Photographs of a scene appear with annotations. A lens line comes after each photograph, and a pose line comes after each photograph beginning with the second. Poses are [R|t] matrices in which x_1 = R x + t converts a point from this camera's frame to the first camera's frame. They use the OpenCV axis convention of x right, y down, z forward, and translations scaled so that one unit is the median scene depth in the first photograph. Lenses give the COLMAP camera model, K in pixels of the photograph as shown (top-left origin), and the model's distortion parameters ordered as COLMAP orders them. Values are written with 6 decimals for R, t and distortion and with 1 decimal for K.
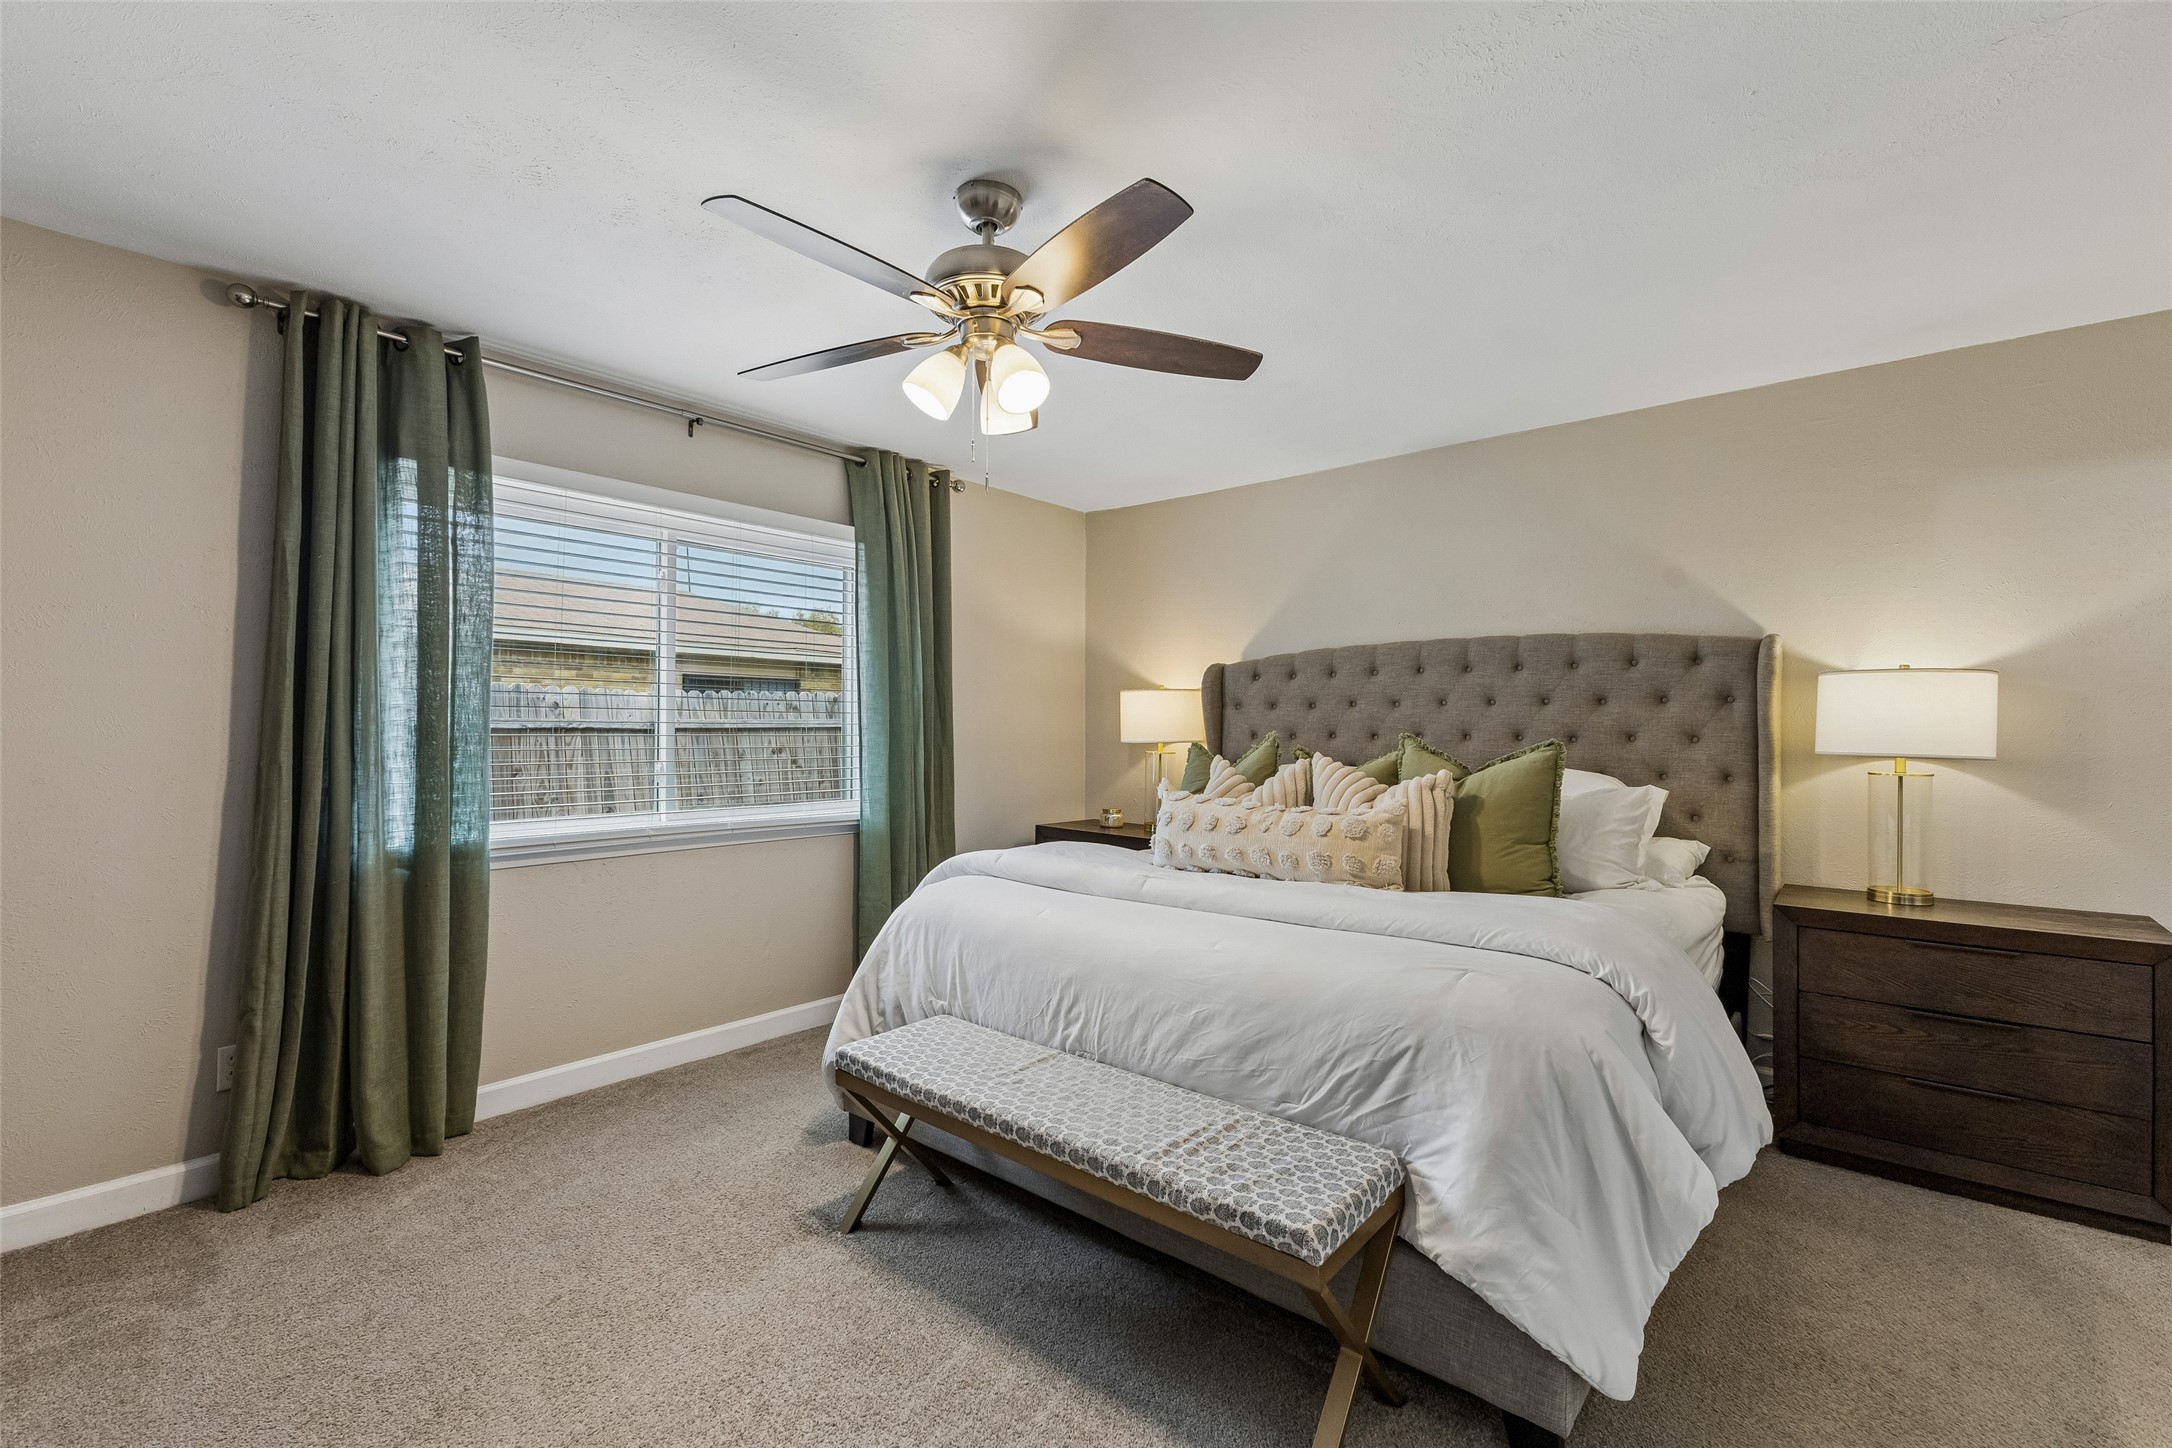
lens RADIAL K [[947.7, 0, 1093.4], [0, 947.7, 716.9], [0, 0, 1]] dist [0.013783, 0.000010]
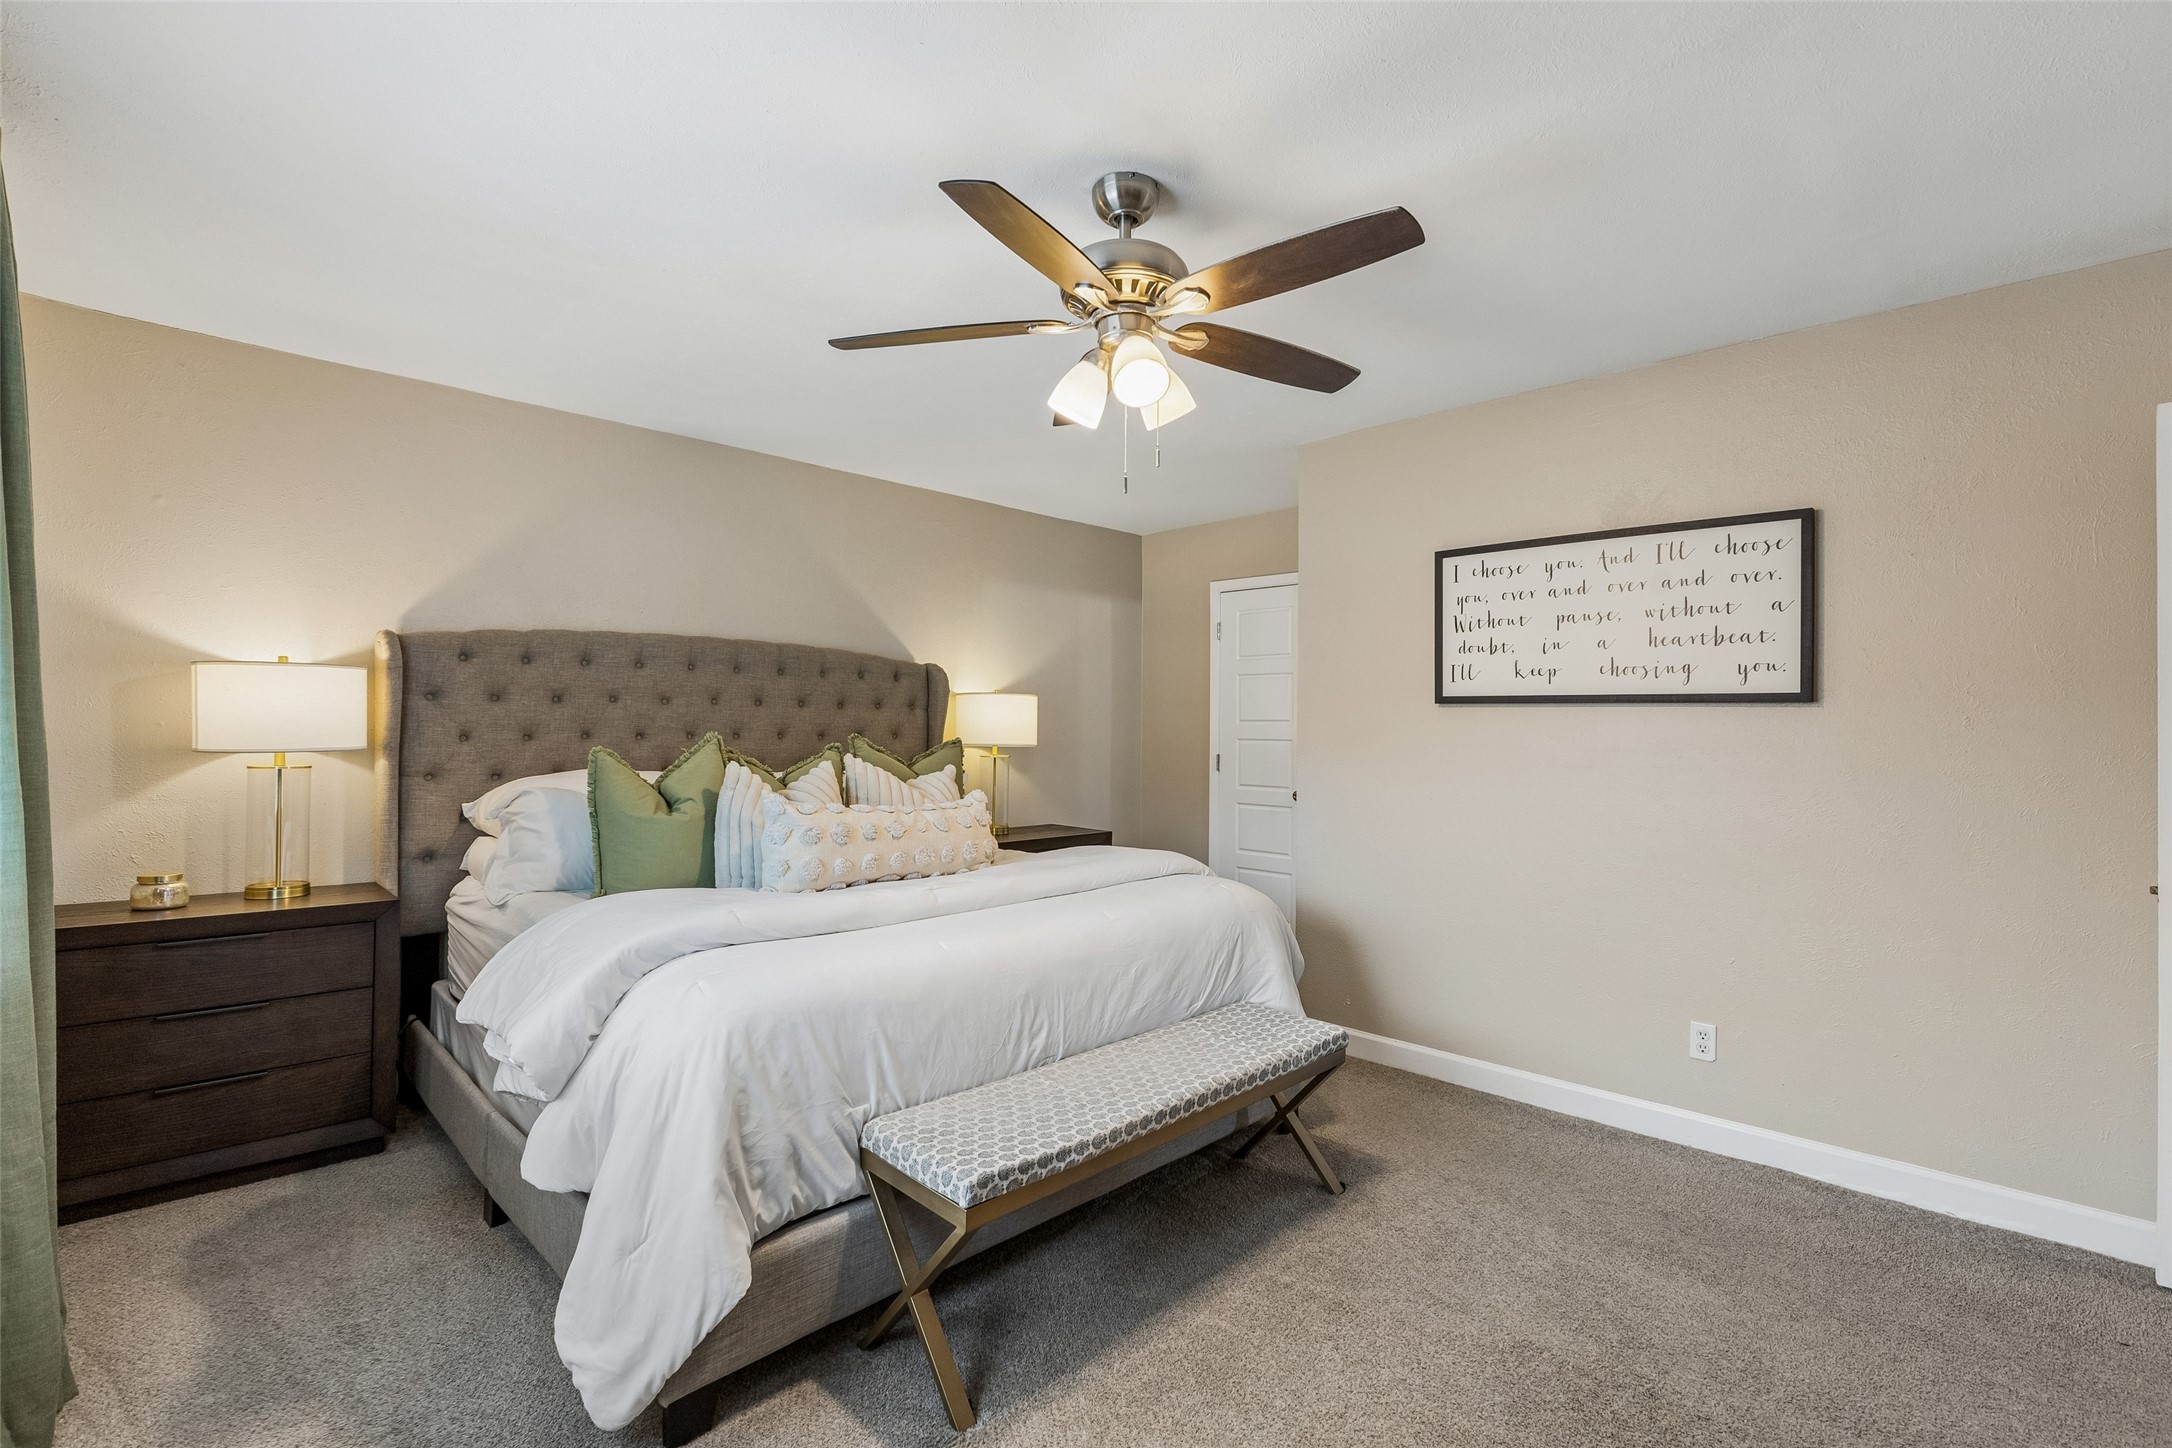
lens RADIAL K [[972.3, 0, 1084.5], [0, 972.3, 732.1], [0, 0, 1]] dist [-0.001389, -0.000371]
pose [[0.086027, -0.007443, 0.996265, -0.678184], [-0.017501, 0.999807, 0.008980, 0.001176], [-0.996139, -0.018208, 0.085880, 0.586675]]
